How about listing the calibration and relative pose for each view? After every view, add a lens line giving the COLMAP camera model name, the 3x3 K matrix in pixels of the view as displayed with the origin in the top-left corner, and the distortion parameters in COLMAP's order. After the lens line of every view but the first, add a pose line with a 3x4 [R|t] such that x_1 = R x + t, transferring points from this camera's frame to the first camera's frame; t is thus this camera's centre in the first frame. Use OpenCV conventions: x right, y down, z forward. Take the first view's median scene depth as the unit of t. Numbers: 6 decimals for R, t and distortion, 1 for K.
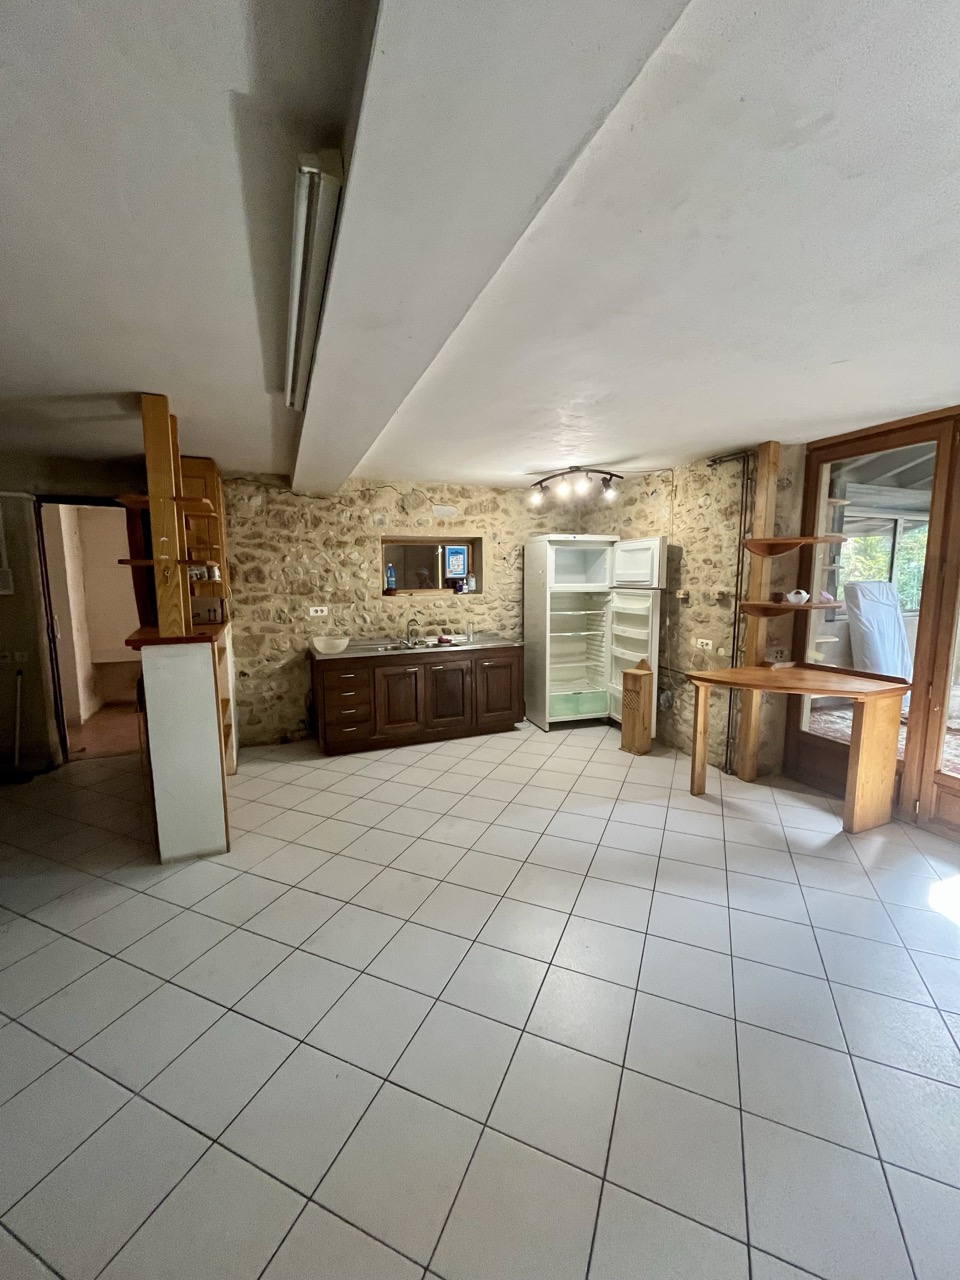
lens RADIAL K [[520.2, 0, 481.4], [0, 520.2, 640.1], [0, 0, 1]] dist [0.000252, -0.000100]
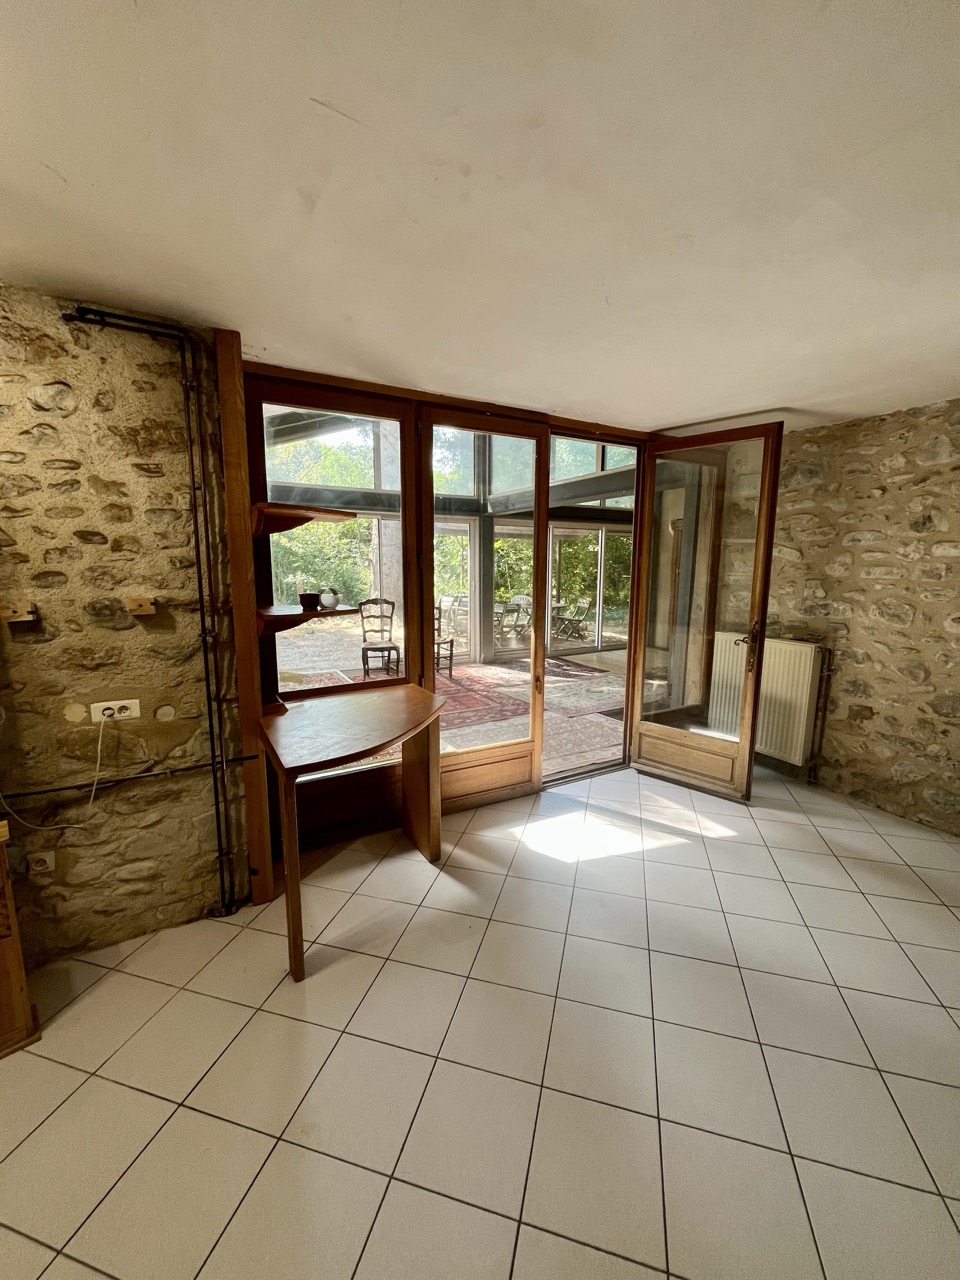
lens RADIAL K [[520.2, 0, 482.2], [0, 520.2, 638.2], [0, 0, 1]] dist [0.000252, -0.000100]
pose [[-0.135208, -0.147210, 0.979820, -0.079126], [0.120344, 0.979140, 0.163714, -0.096983], [-0.983482, 0.140051, -0.114672, 0.724880]]
